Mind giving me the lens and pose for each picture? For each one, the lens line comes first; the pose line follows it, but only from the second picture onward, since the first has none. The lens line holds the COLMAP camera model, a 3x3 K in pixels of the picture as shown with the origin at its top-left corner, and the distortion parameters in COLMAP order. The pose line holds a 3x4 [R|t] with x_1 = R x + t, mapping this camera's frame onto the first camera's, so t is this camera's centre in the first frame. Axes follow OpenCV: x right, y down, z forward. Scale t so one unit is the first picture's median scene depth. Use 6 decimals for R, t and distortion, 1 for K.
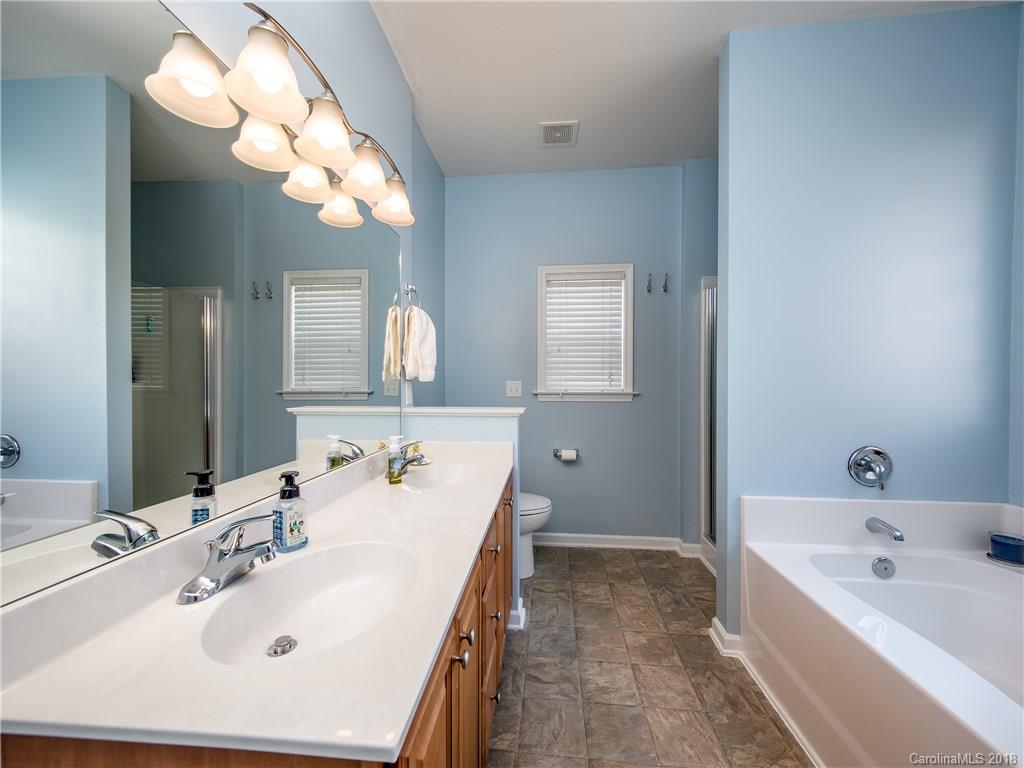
lens RADIAL K [[394.1, 0, 511.8], [0, 394.1, 383.5], [0, 0, 1]] dist [0.002835, -0.000312]
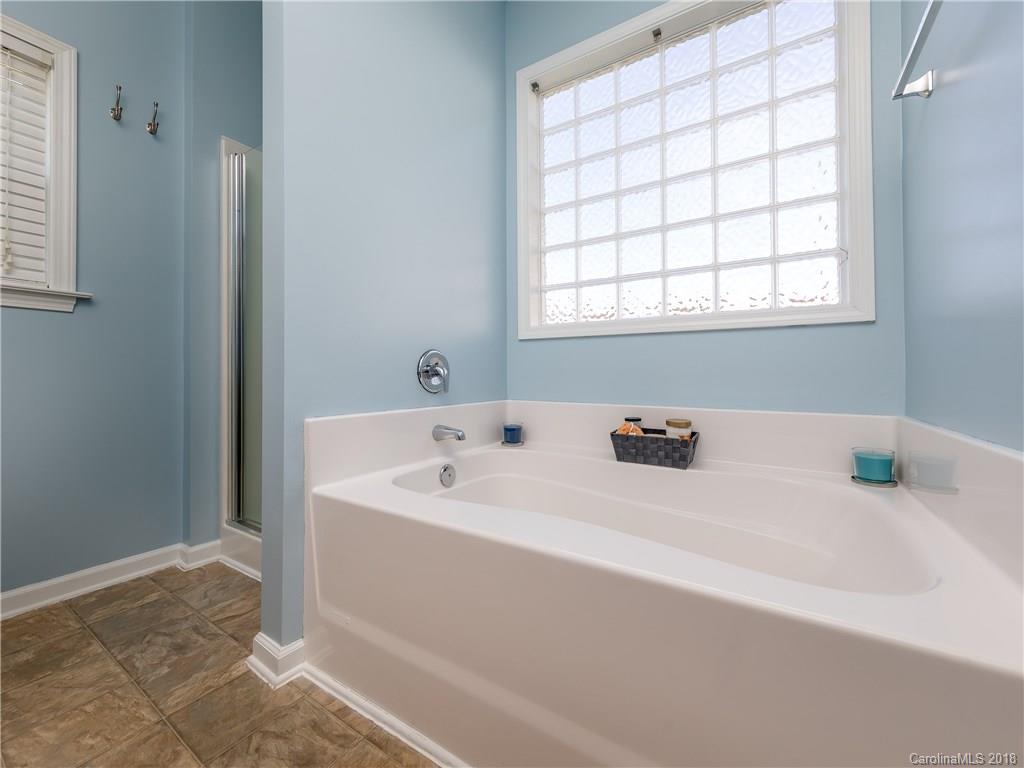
lens RADIAL K [[394.1, 0, 507.7], [0, 394.1, 381.4], [0, 0, 1]] dist [0.002835, -0.000312]
pose [[0.443865, 0.006007, 0.896074, 0.142003], [0.005645, 0.999939, -0.009499, 0.217296], [-0.896076, 0.009275, 0.443804, 0.391275]]
